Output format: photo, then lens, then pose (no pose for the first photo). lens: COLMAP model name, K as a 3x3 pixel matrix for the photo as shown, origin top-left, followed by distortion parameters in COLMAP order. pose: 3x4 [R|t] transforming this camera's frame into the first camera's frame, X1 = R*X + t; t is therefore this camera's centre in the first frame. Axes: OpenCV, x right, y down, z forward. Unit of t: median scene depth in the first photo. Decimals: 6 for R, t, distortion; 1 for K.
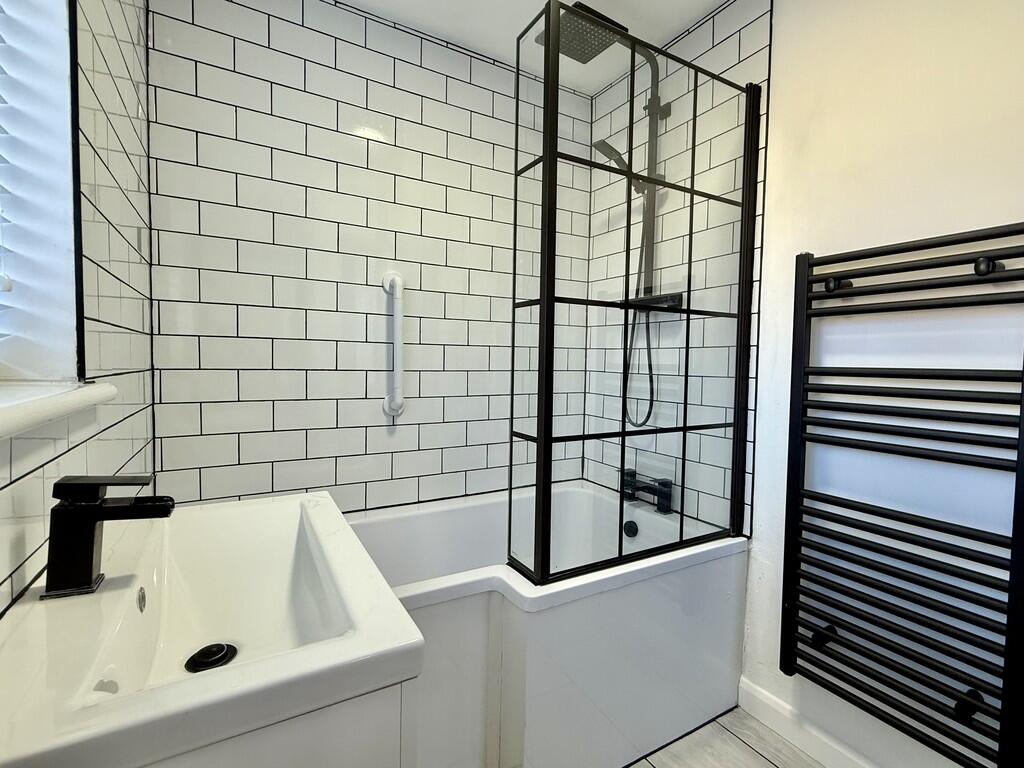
lens RADIAL K [[472.9, 0, 510.5], [0, 472.9, 382.1], [0, 0, 1]] dist [0.018164, 0.000237]
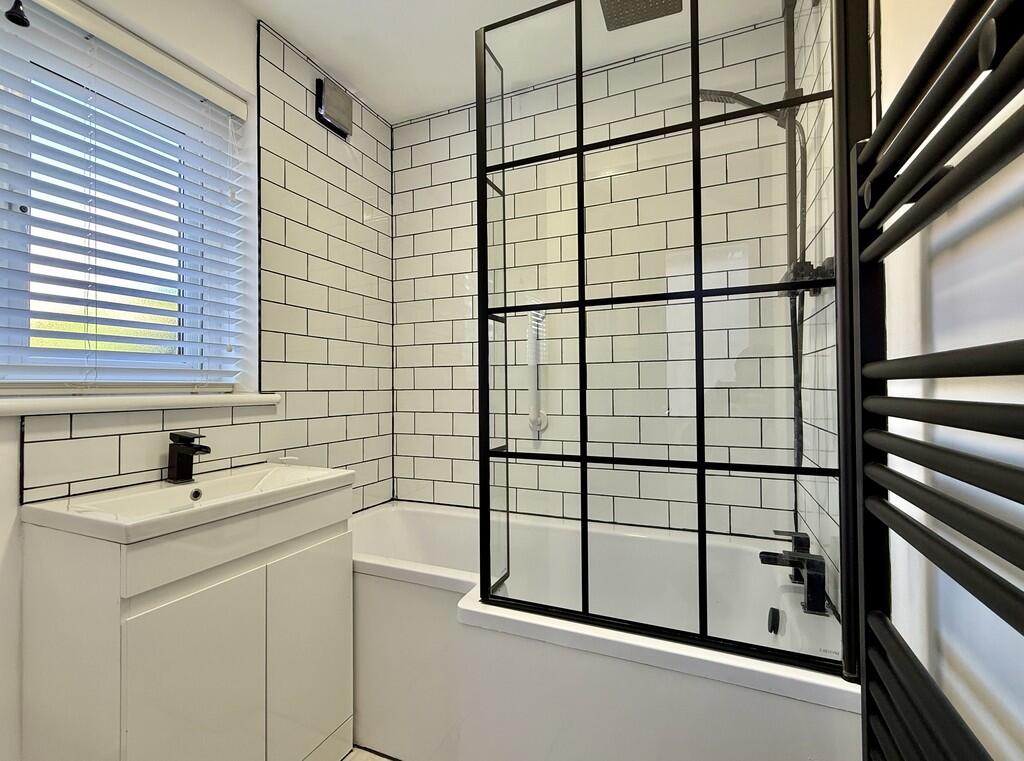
lens RADIAL K [[475.6, 0, 509.2], [0, 475.6, 383.1], [0, 0, 1]] dist [-0.000814, 0.000498]
pose [[0.593050, -0.025409, -0.804765, 0.755620], [-0.019435, 0.998759, -0.045856, 0.016410], [0.804931, 0.042836, 0.591820, 0.373574]]
